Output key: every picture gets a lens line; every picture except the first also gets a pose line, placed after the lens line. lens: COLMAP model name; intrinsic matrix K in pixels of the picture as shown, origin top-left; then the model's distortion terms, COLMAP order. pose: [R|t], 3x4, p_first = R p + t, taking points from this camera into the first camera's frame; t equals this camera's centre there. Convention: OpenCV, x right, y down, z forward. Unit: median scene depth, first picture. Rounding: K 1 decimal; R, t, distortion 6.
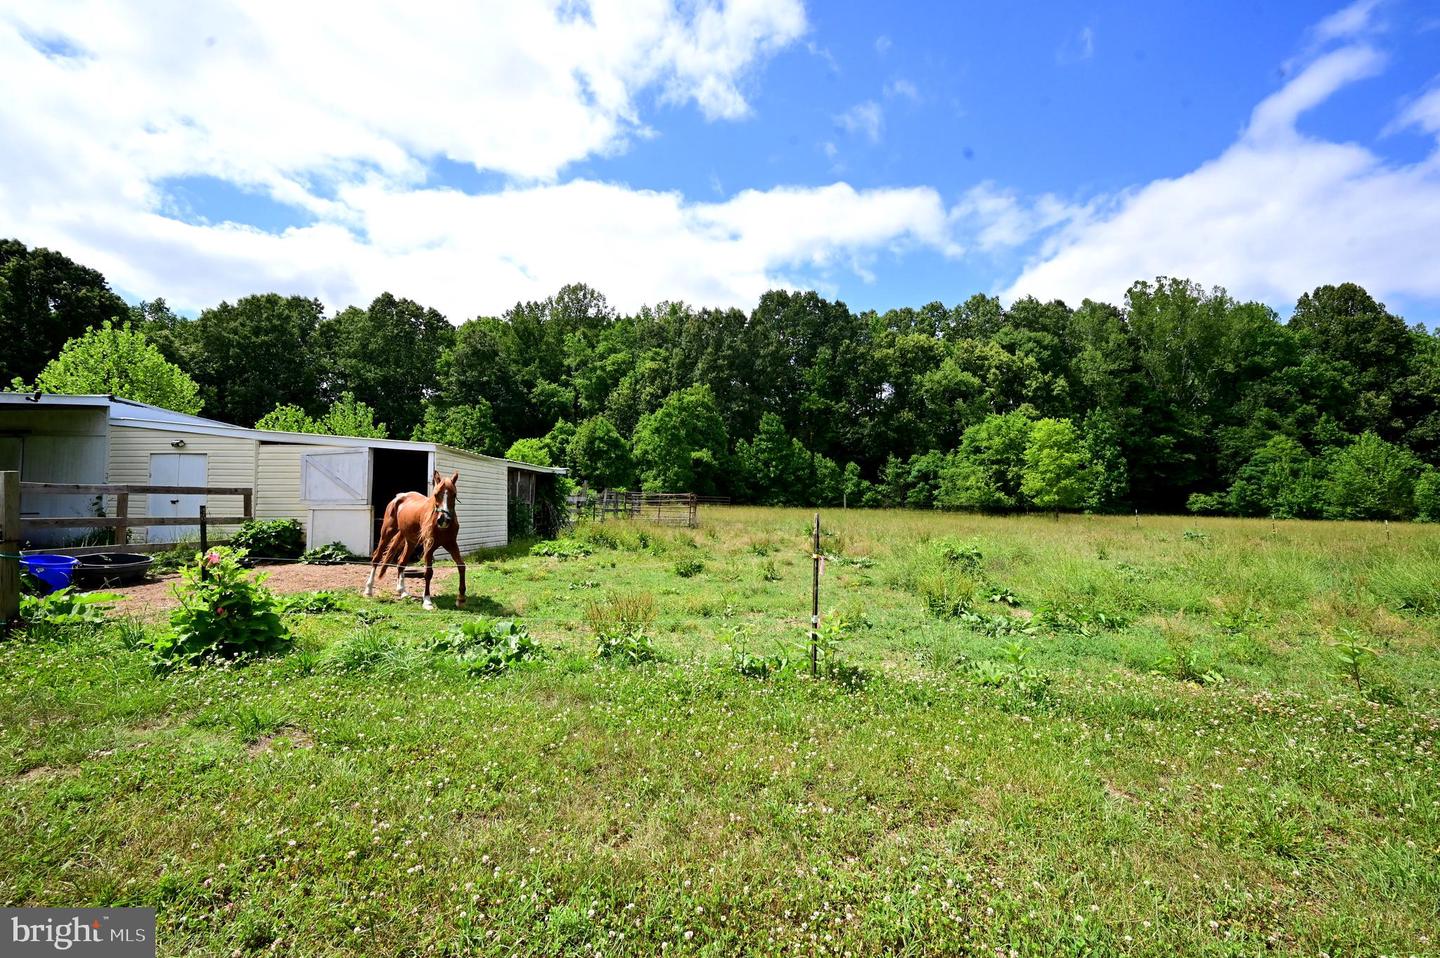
lens RADIAL K [[606.6, 0, 723.1], [0, 606.6, 483.3], [0, 0, 1]] dist [-0.000282, 0.000055]
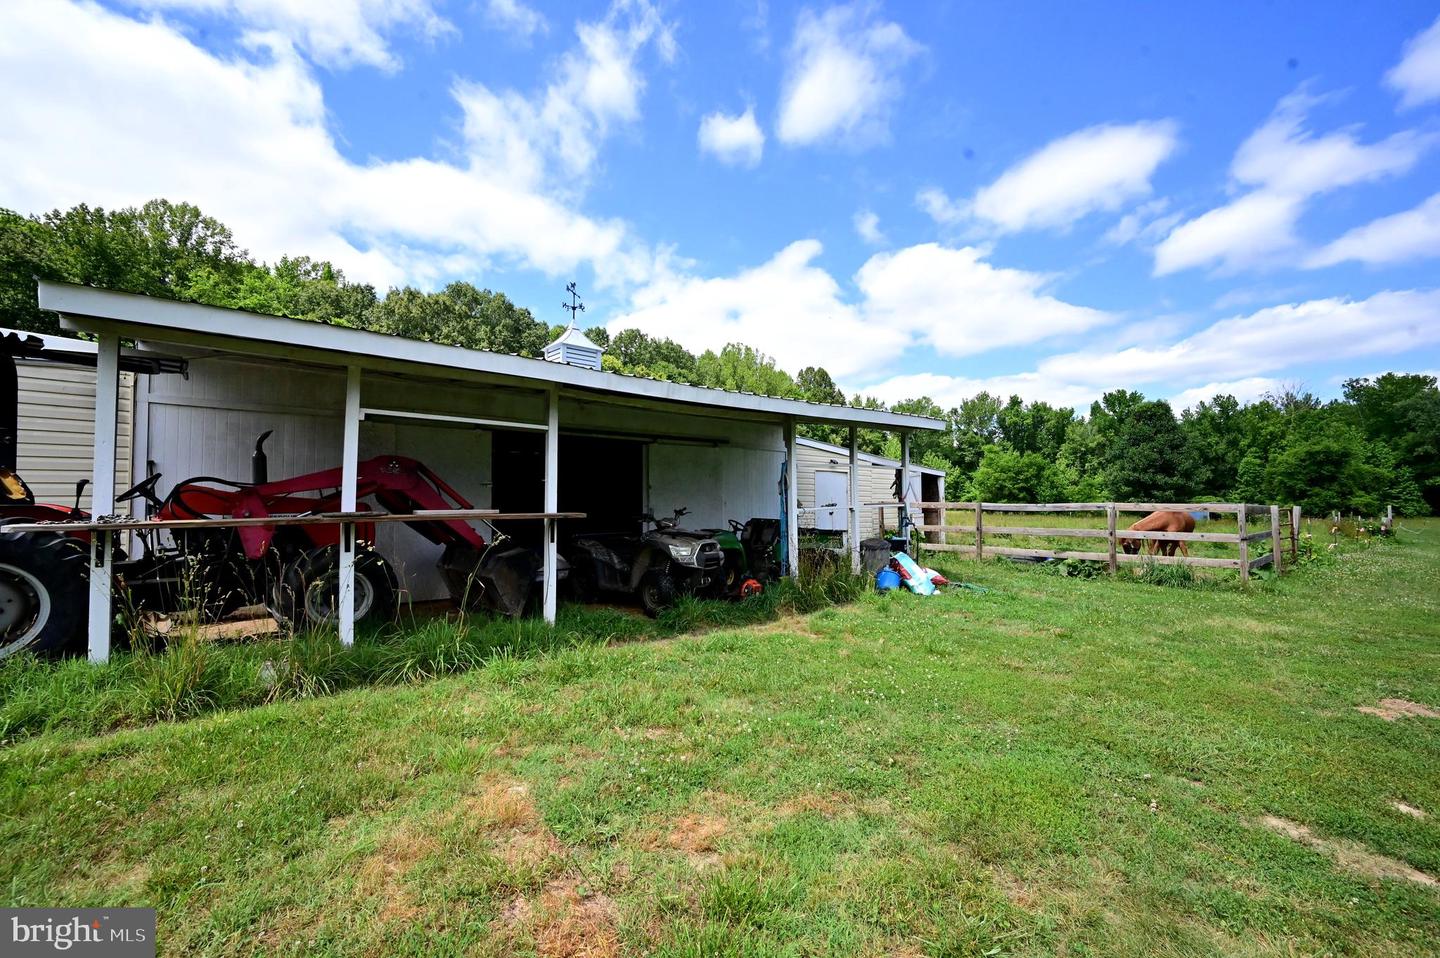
lens RADIAL K [[571.6, 0, 715.3], [0, 571.6, 475.6], [0, 0, 1]] dist [-0.002235, 0.000268]
pose [[0.734444, 0.028569, 0.678068, -0.259133], [-0.024113, 0.999581, -0.015998, -0.002520], [-0.678241, -0.004601, 0.734825, 0.050123]]
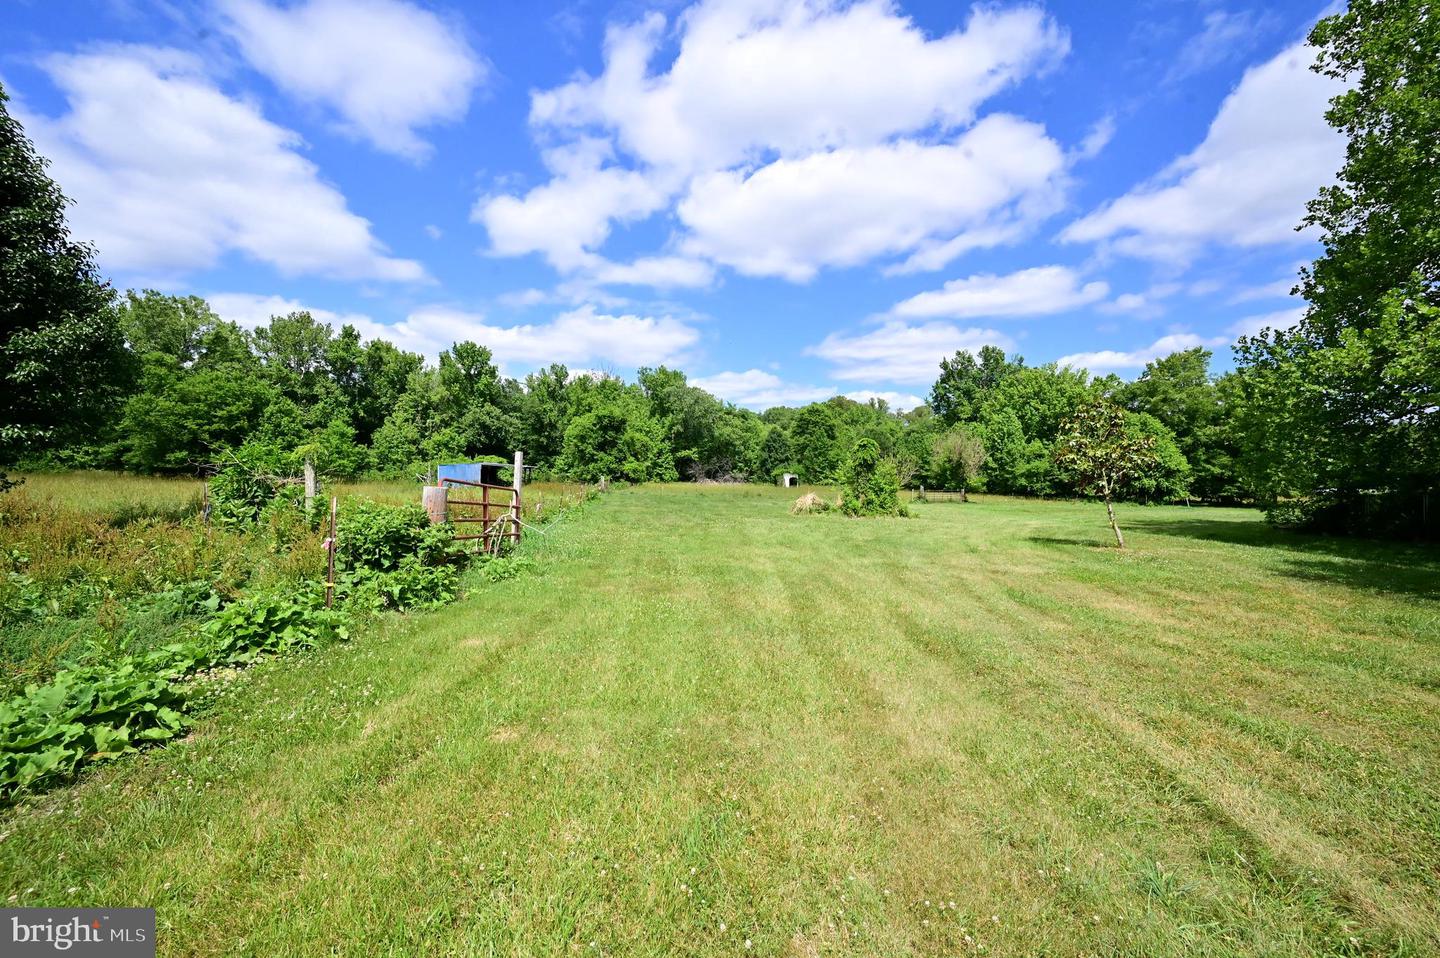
lens RADIAL K [[571.6, 0, 727.2], [0, 571.6, 477.4], [0, 0, 1]] dist [-0.002235, 0.000268]
pose [[-0.145294, -0.014721, 0.989279, 0.123319], [-0.058930, 0.998243, 0.006199, 0.000981], [-0.987632, -0.057398, -0.145907, 0.002281]]
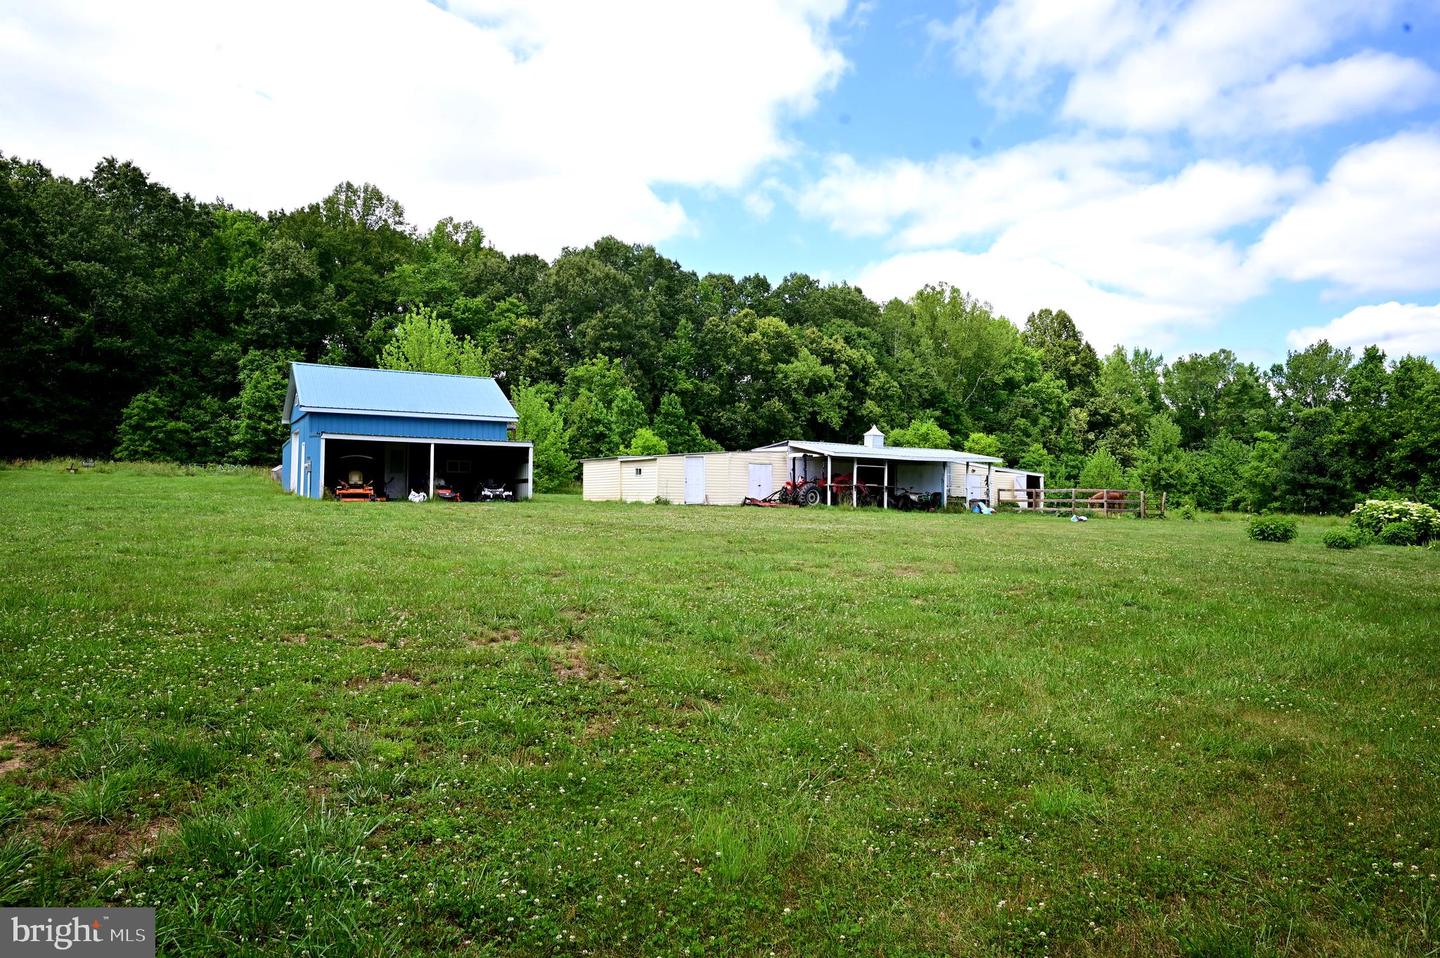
lens RADIAL K [[1009.8, 0, 719.1], [0, 1009.8, 481.7], [0, 0, 1]] dist [0.008102, -0.006038]
pose [[0.840209, 0.024981, 0.541687, -0.597064], [-0.037484, 0.999224, 0.012061, -0.004049], [-0.540966, -0.030438, 0.840493, -0.294891]]
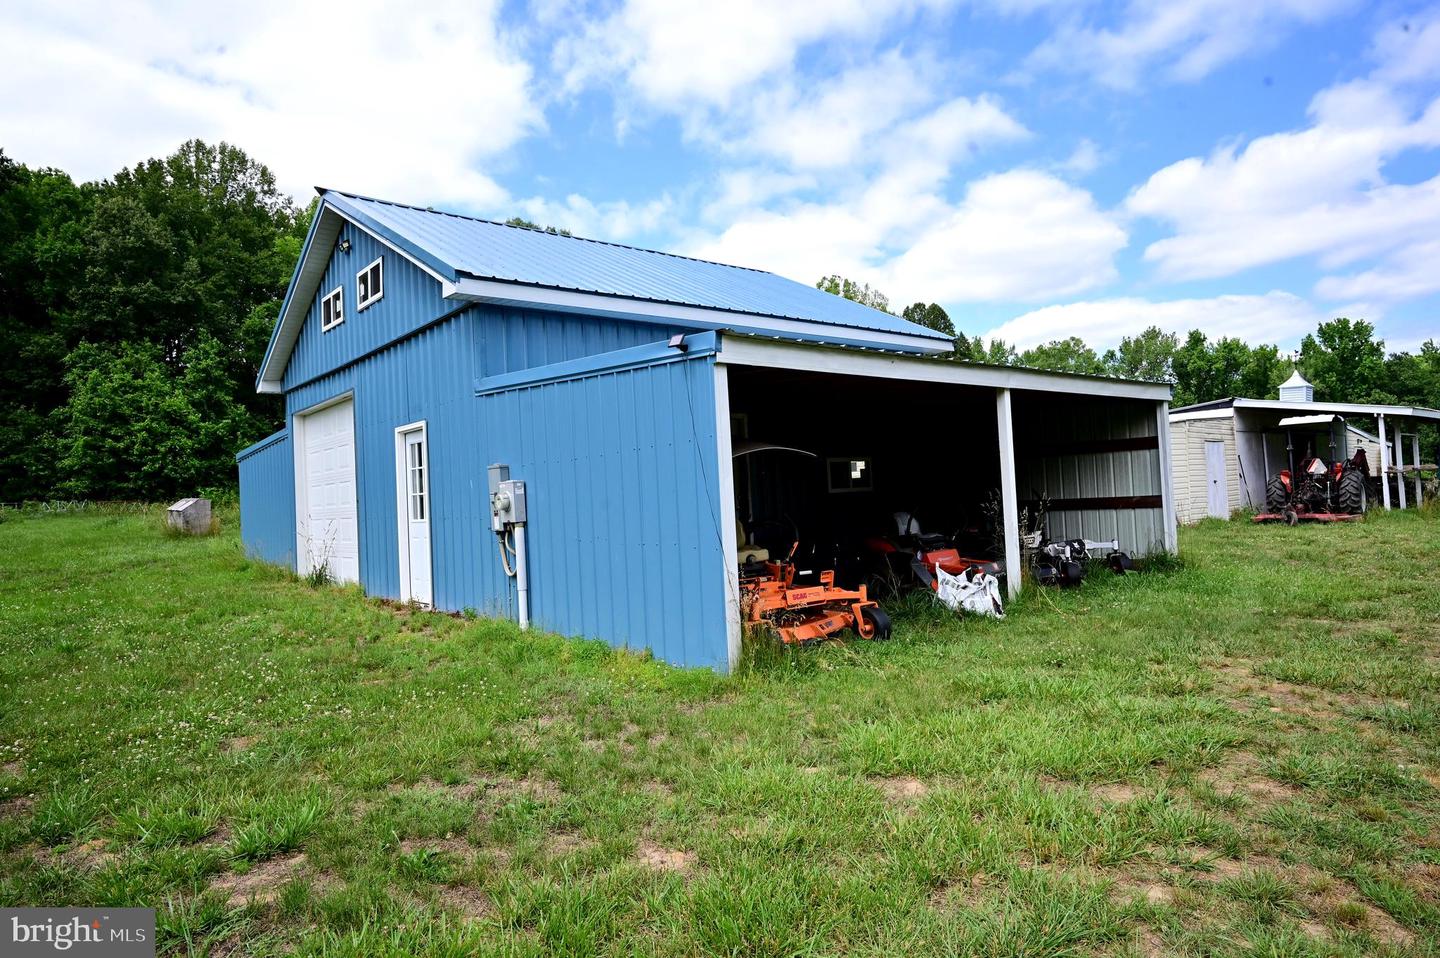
lens RADIAL K [[880.0, 0, 718.2], [0, 880.0, 476.1], [0, 0, 1]] dist [0.004925, 0.004872]
pose [[0.709241, -0.016654, 0.704770, -0.569212], [0.019436, 0.999803, 0.004067, -0.001305], [-0.704699, 0.010814, 0.709424, 0.071778]]
